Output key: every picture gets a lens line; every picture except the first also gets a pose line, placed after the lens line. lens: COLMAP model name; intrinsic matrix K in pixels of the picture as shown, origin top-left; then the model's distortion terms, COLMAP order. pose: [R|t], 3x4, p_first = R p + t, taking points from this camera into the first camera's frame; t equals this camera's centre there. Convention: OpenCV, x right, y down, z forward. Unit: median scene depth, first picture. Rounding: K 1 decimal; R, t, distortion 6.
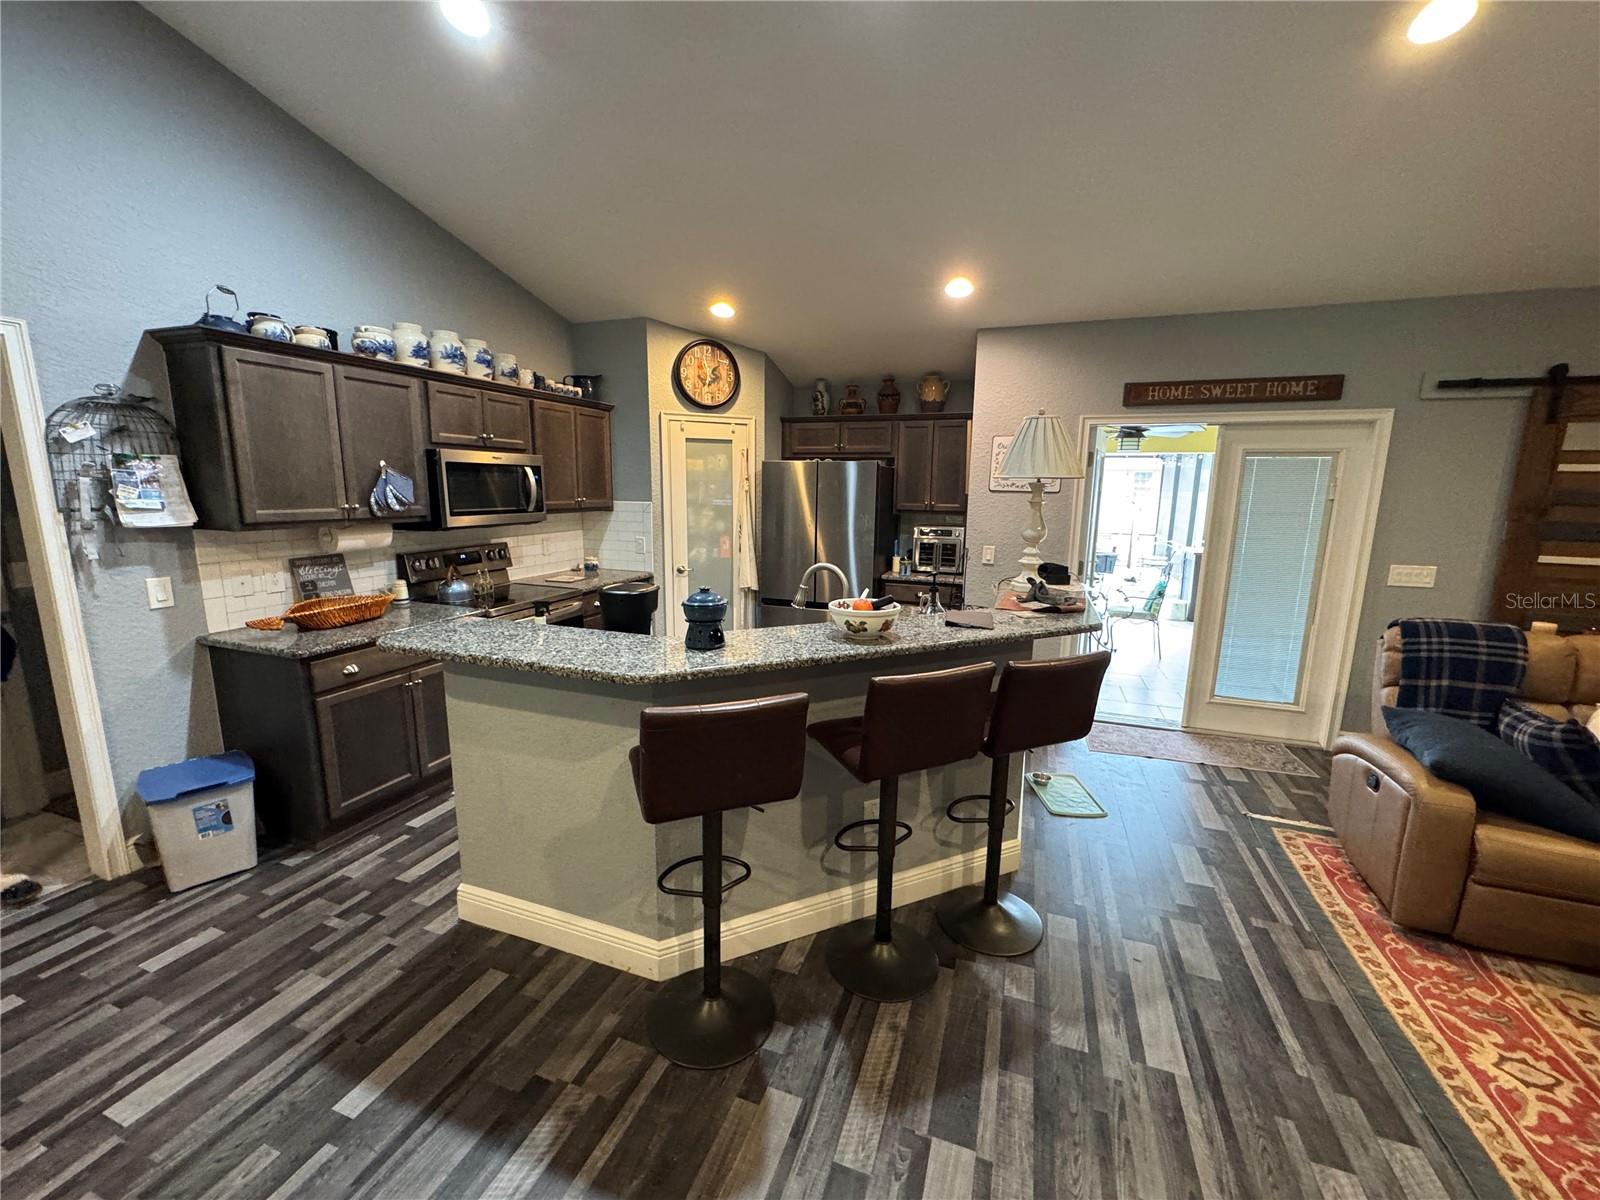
lens RADIAL K [[638.3, 0, 797.0], [0, 638.3, 597.9], [0, 0, 1]] dist [-0.002517, 0.000291]
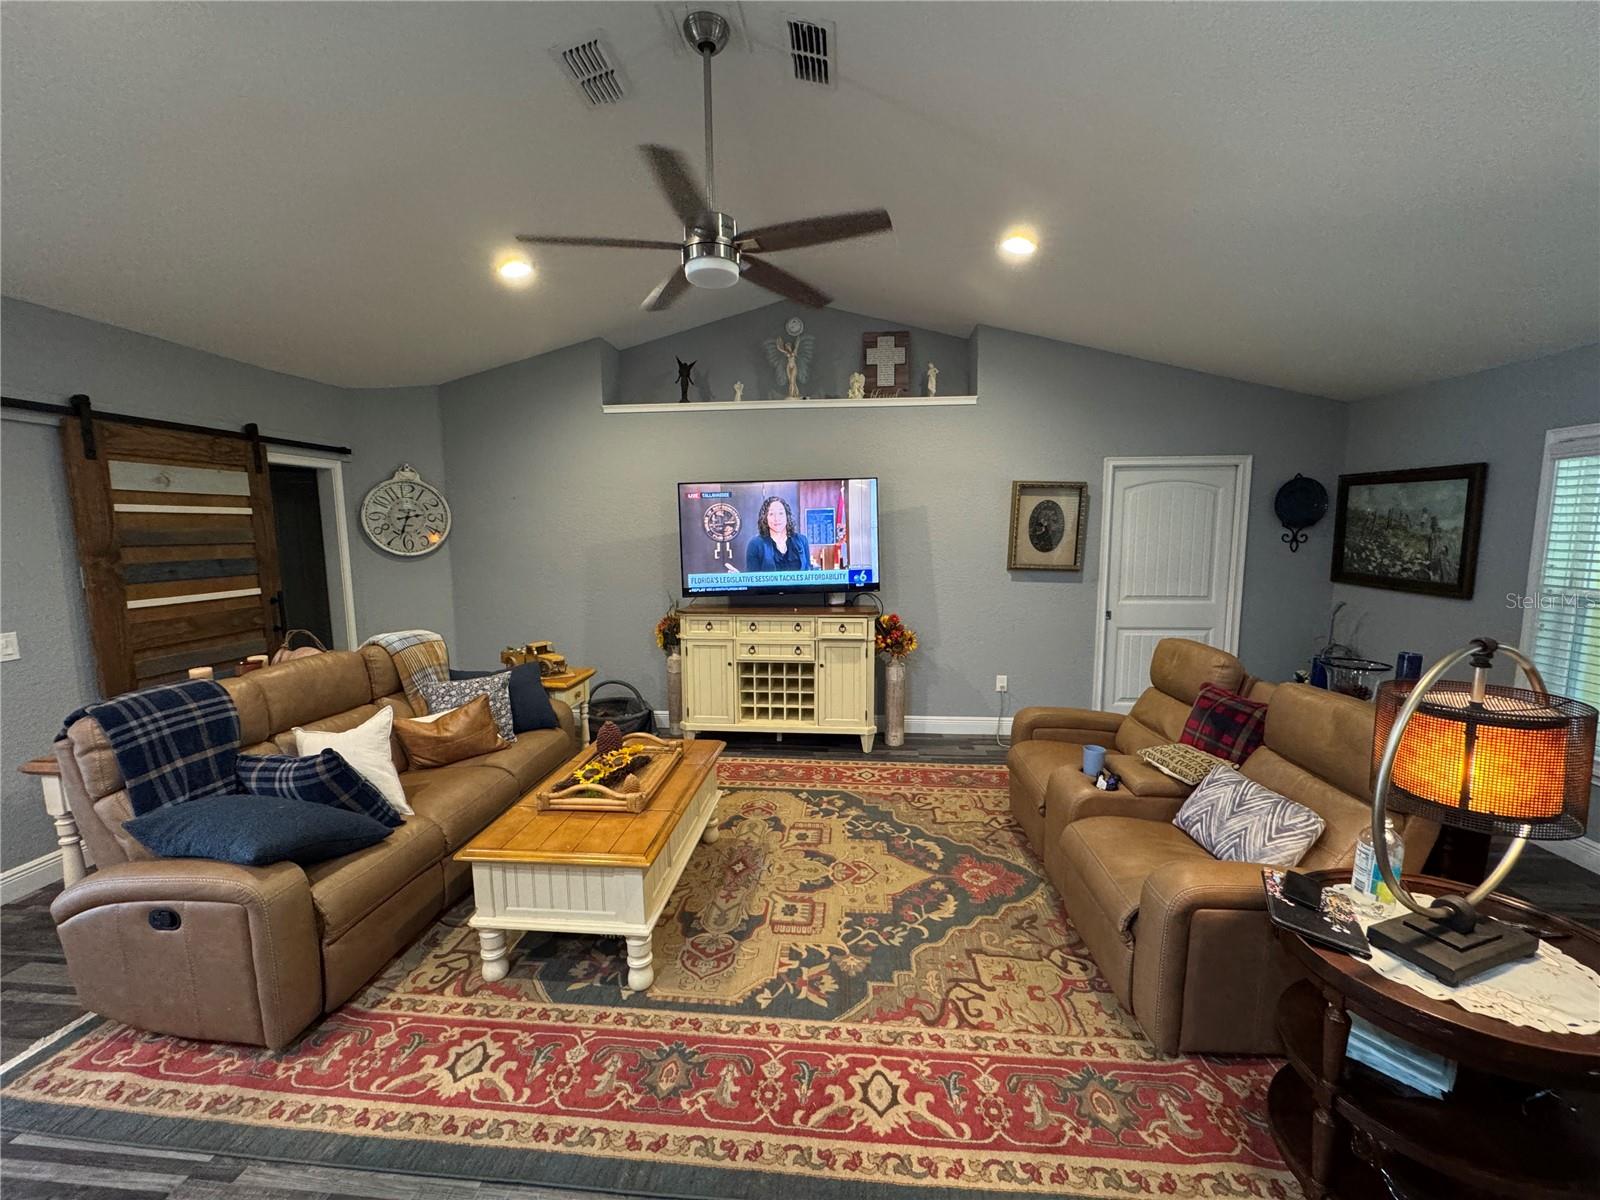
lens RADIAL K [[638.3, 0, 798.2], [0, 638.3, 602.2], [0, 0, 1]] dist [-0.002517, 0.000291]
pose [[-0.255791, -0.126898, 0.958367, 0.036813], [0.175708, 0.968733, 0.175168, -0.073826], [-0.950630, 0.213199, -0.225496, 0.365702]]
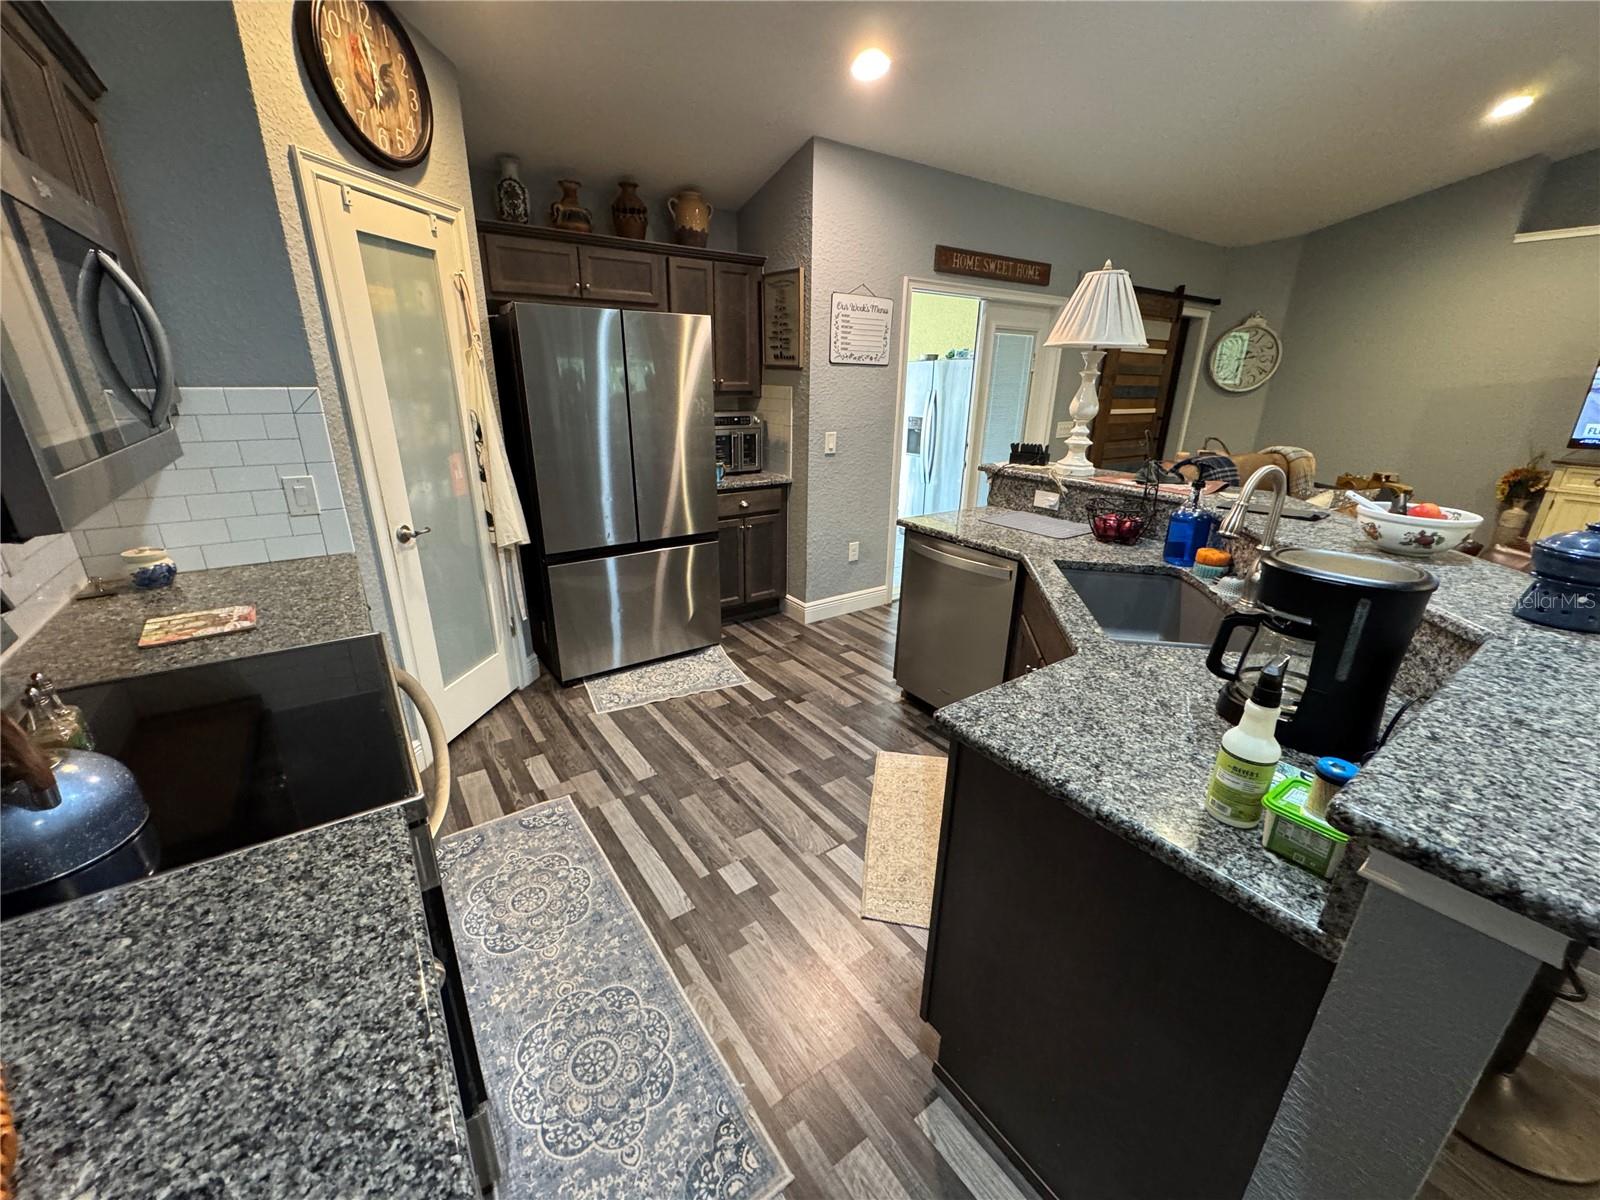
lens RADIAL K [[638.3, 0, 800.7], [0, 638.3, 601.4], [0, 0, 1]] dist [-0.002517, 0.000291]
pose [[0.567756, -0.281736, 0.773484, -0.749403], [0.136780, 0.958835, 0.248849, -0.140171], [-0.811754, -0.035489, 0.582920, 0.911726]]
